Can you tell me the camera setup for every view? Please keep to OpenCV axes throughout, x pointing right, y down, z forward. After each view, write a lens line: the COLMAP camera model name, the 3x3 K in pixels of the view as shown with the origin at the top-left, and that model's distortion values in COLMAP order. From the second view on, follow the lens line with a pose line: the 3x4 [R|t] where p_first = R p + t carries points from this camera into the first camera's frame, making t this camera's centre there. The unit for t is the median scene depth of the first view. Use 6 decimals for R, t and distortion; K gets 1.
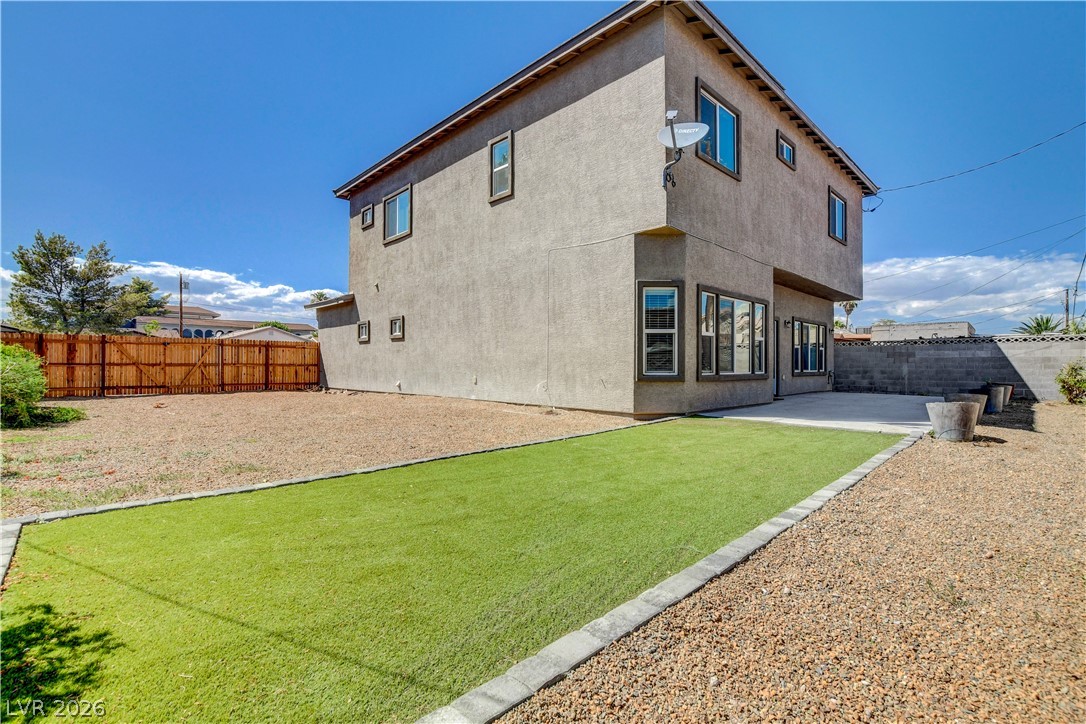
lens RADIAL K [[498.1, 0, 547.0], [0, 498.1, 361.1], [0, 0, 1]] dist [-0.027037, 0.000593]
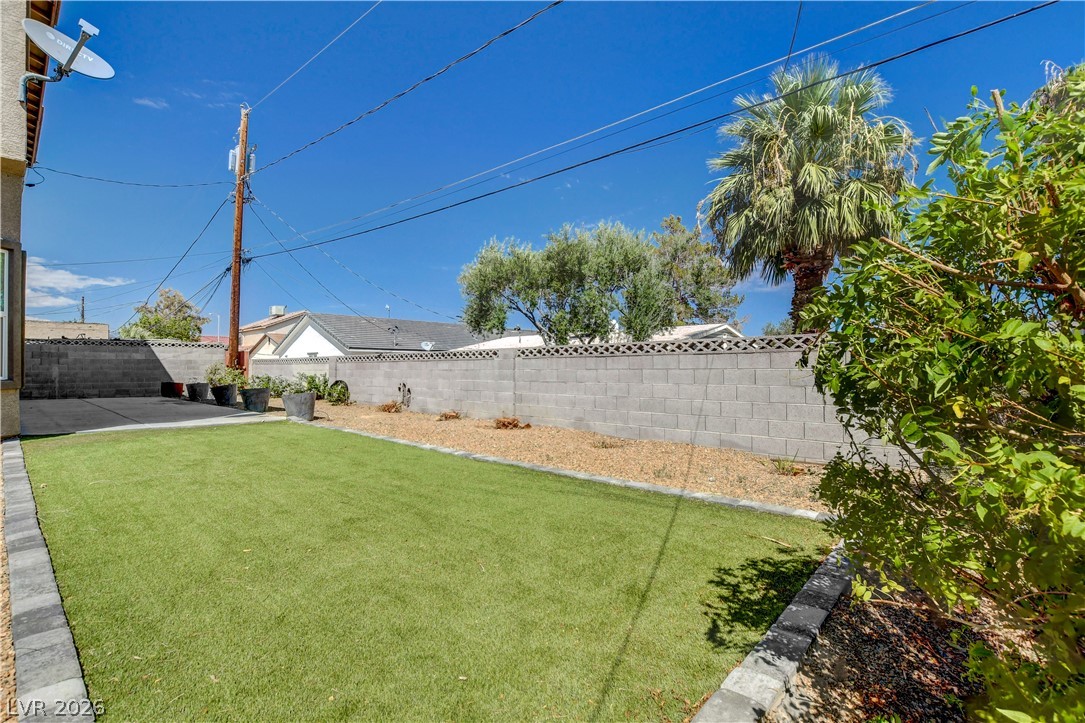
lens RADIAL K [[493.3, 0, 536.7], [0, 493.3, 364.1], [0, 0, 1]] dist [-0.021508, 0.003550]
pose [[-0.048915, 0.002691, 0.998799, -0.225570], [-0.006157, 0.999977, -0.002996, 0.000454], [-0.998784, -0.006296, -0.048897, 0.159097]]
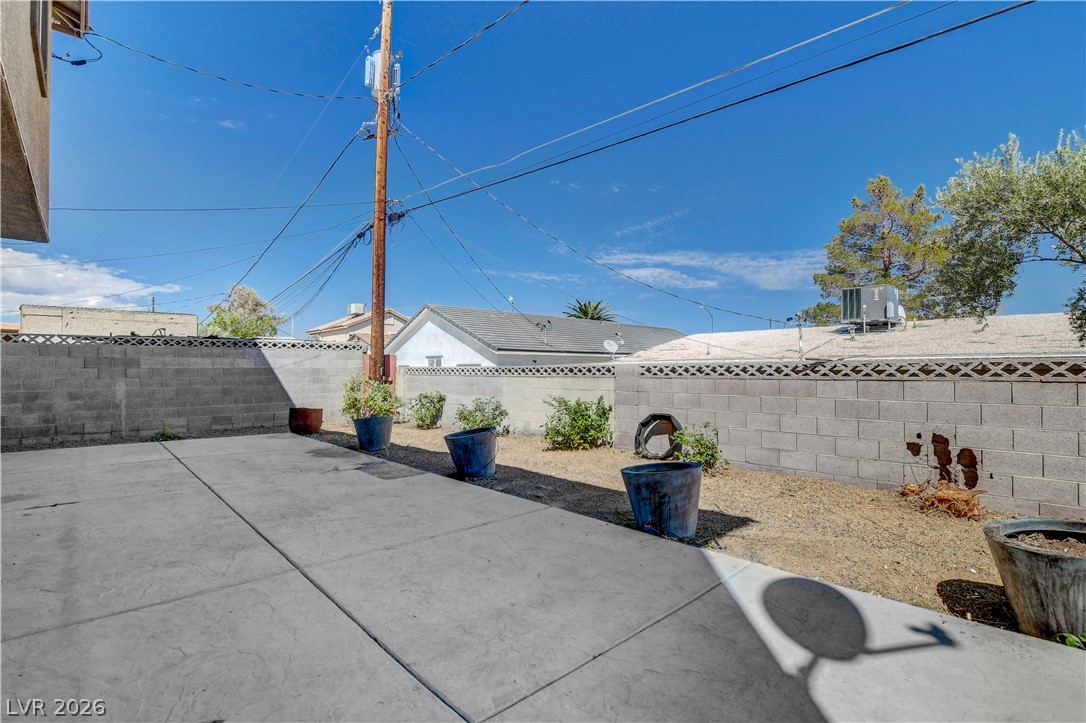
lens RADIAL K [[498.1, 0, 547.1], [0, 498.1, 367.2], [0, 0, 1]] dist [-0.027037, 0.000593]
pose [[0.016195, 0.002860, 0.999865, 0.203113], [-0.005861, 0.999979, -0.002765, -0.009856], [-0.999852, -0.005816, 0.016211, 0.544253]]
